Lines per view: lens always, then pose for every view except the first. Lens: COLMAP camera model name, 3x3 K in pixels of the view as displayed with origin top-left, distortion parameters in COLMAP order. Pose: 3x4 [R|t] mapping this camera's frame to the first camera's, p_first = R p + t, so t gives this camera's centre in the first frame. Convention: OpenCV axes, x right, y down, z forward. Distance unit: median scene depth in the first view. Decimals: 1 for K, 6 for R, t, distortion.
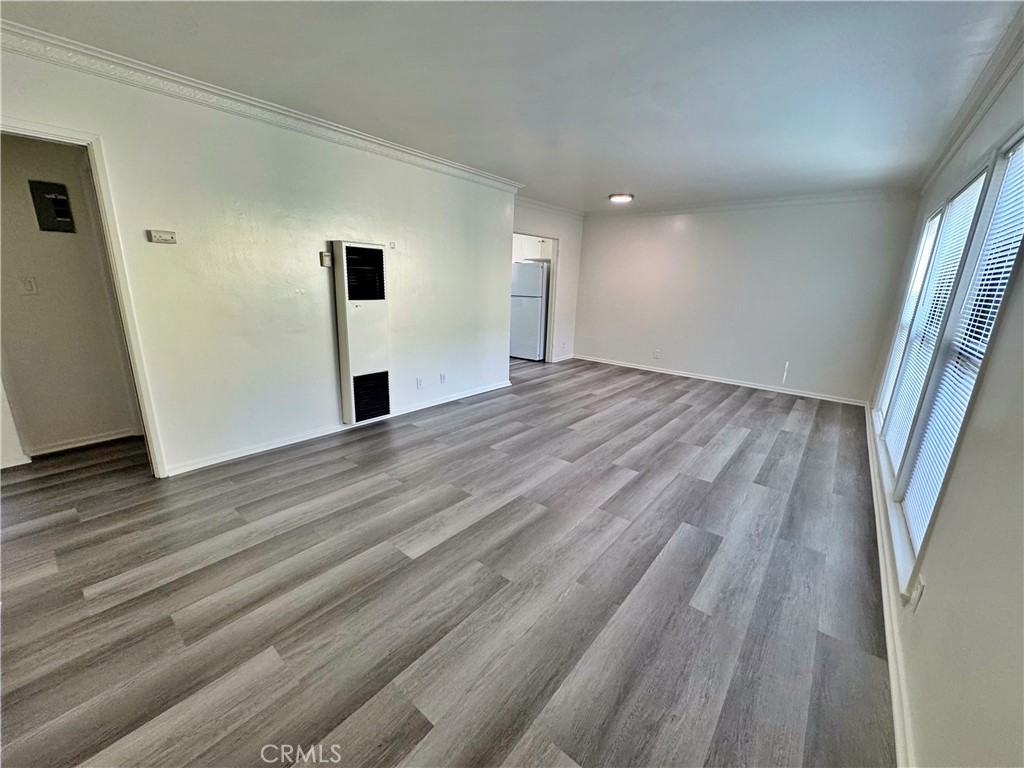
lens RADIAL K [[408.0, 0, 512.0], [0, 408.0, 385.6], [0, 0, 1]] dist [-0.002004, 0.000994]
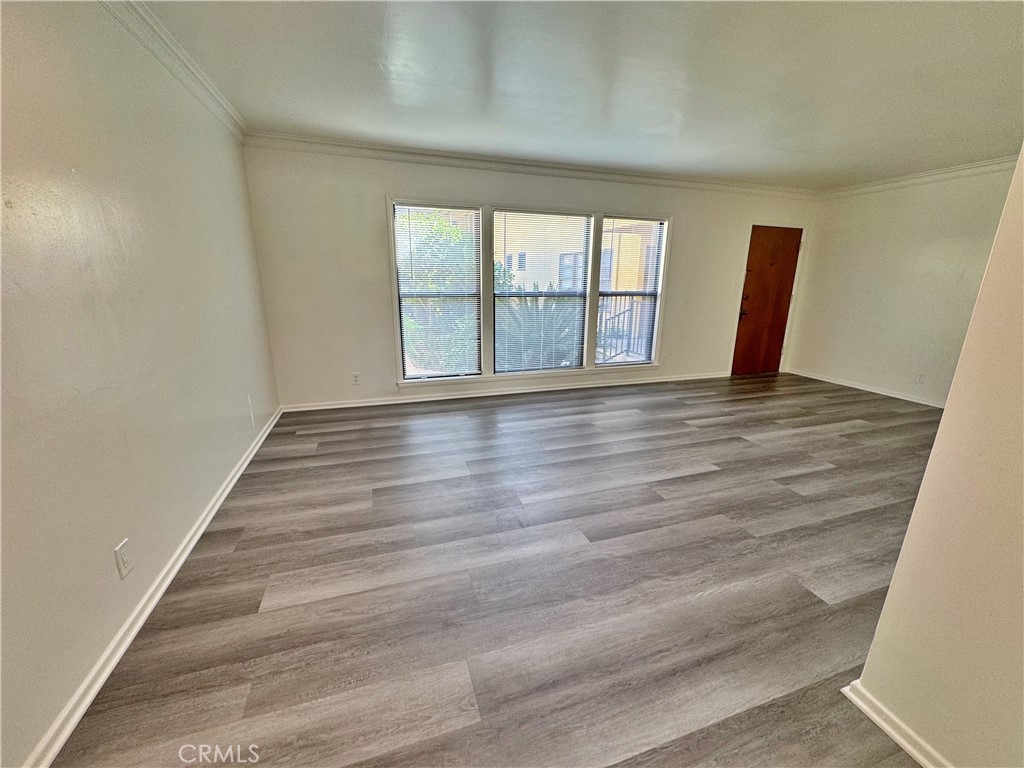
lens RADIAL K [[408.0, 0, 514.5], [0, 408.0, 384.2], [0, 0, 1]] dist [-0.002004, 0.000994]
pose [[-0.844922, -0.178706, 0.504154, 0.113028], [0.096502, 0.876143, 0.472293, -0.454475], [-0.526113, 0.447702, -0.723027, 1.793770]]
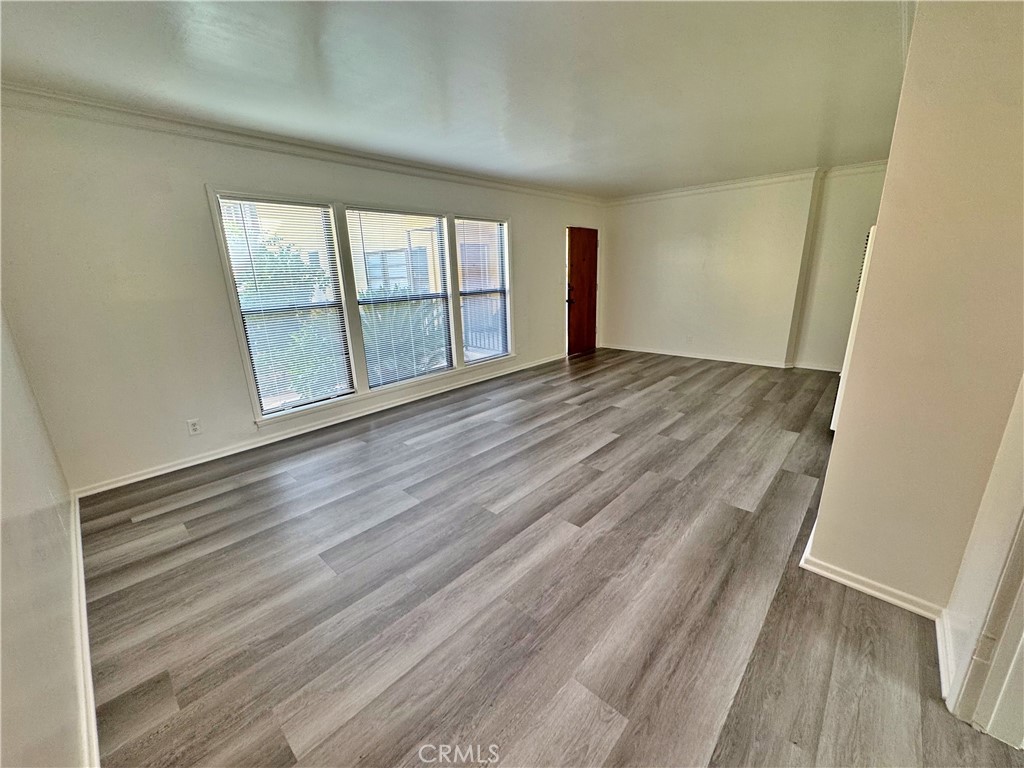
lens RADIAL K [[408.0, 0, 512.3], [0, 408.0, 382.5], [0, 0, 1]] dist [-0.002004, 0.000994]
pose [[-0.998282, -0.020053, 0.055050, 0.346999], [0.010435, 0.863720, 0.503863, -0.480774], [-0.057652, 0.503572, -0.862027, 1.850939]]
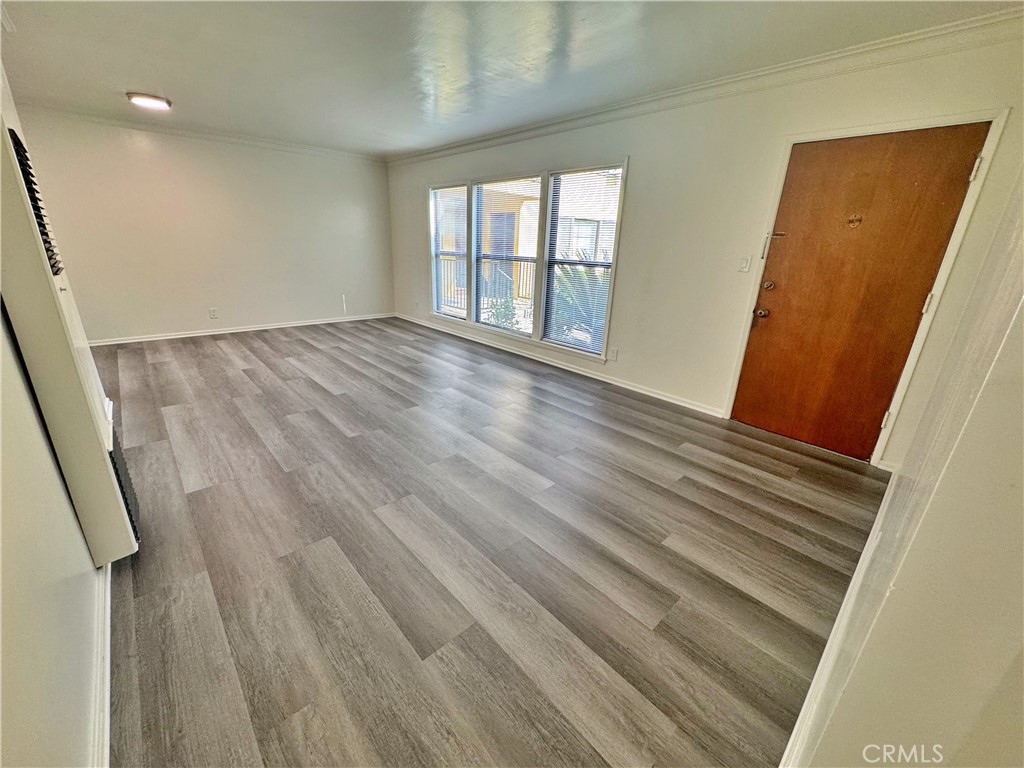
lens RADIAL K [[408.0, 0, 511.1], [0, 408.0, 383.0], [0, 0, 1]] dist [-0.002004, 0.000994]
pose [[0.140746, -0.348658, 0.926622, -0.686617], [0.221571, 0.923291, 0.313750, -0.128662], [-0.964934, 0.161153, 0.207202, 0.463797]]
